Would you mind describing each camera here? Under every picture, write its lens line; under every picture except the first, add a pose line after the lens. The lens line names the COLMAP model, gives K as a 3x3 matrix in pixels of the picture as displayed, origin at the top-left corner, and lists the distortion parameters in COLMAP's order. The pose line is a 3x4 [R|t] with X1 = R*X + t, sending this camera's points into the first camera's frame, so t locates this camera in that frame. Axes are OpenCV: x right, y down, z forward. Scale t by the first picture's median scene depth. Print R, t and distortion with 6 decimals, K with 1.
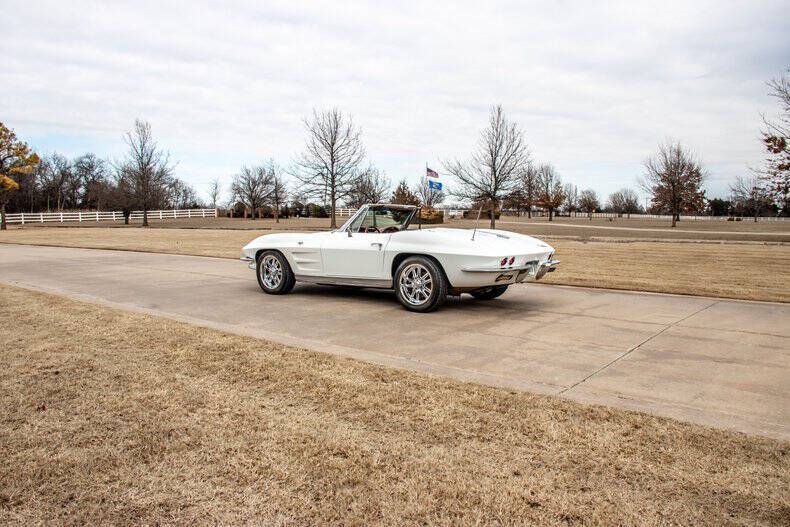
lens RADIAL K [[649.4, 0, 386.7], [0, 649.4, 260.1], [0, 0, 1]] dist [-0.165371, 0.152979]
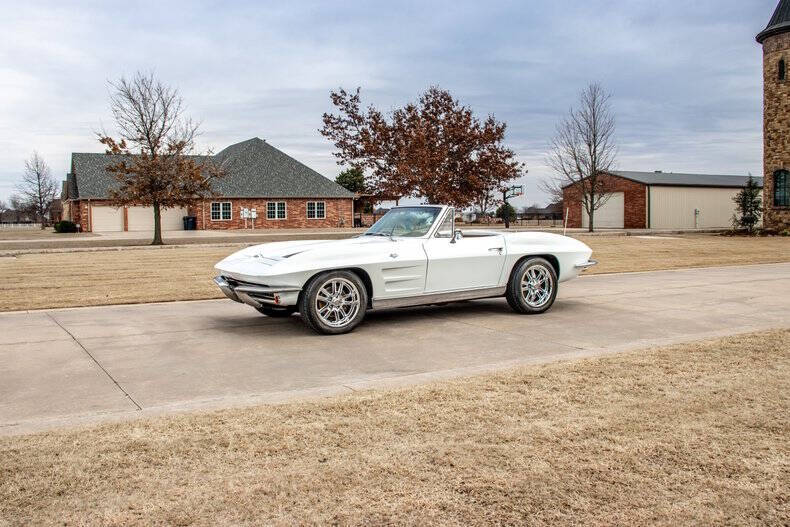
lens RADIAL K [[740.0, 0, 395.0], [0, 740.0, 263.5], [0, 0, 1]] dist [-0.179916, 0.241350]
pose [[0.348395, -0.067180, 0.934937, -0.877130], [0.080701, 0.995875, 0.041486, -0.049178], [-0.933867, 0.060997, 0.352380, 0.650883]]
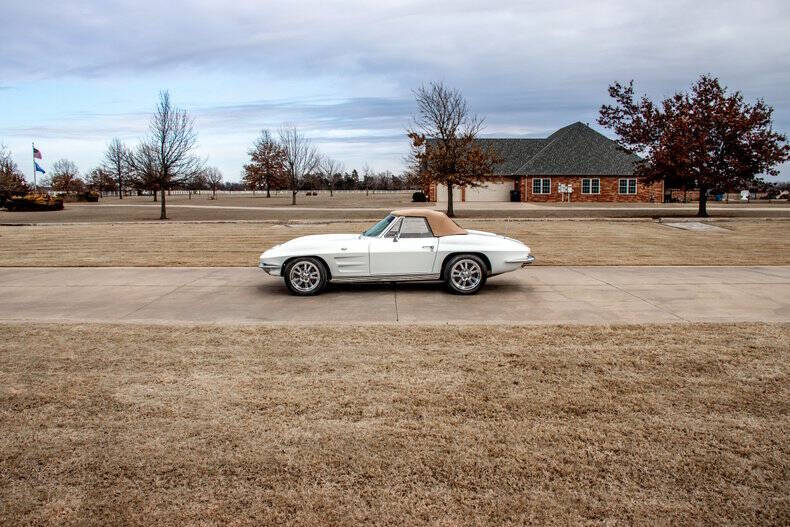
lens RADIAL K [[649.4, 0, 386.7], [0, 649.4, 260.1], [0, 0, 1]] dist [-0.165371, 0.152979]
pose [[0.787742, -0.077805, 0.611072, -0.737432], [0.054974, 0.996913, 0.056065, -0.063325], [-0.613547, -0.010571, 0.789587, 0.026870]]
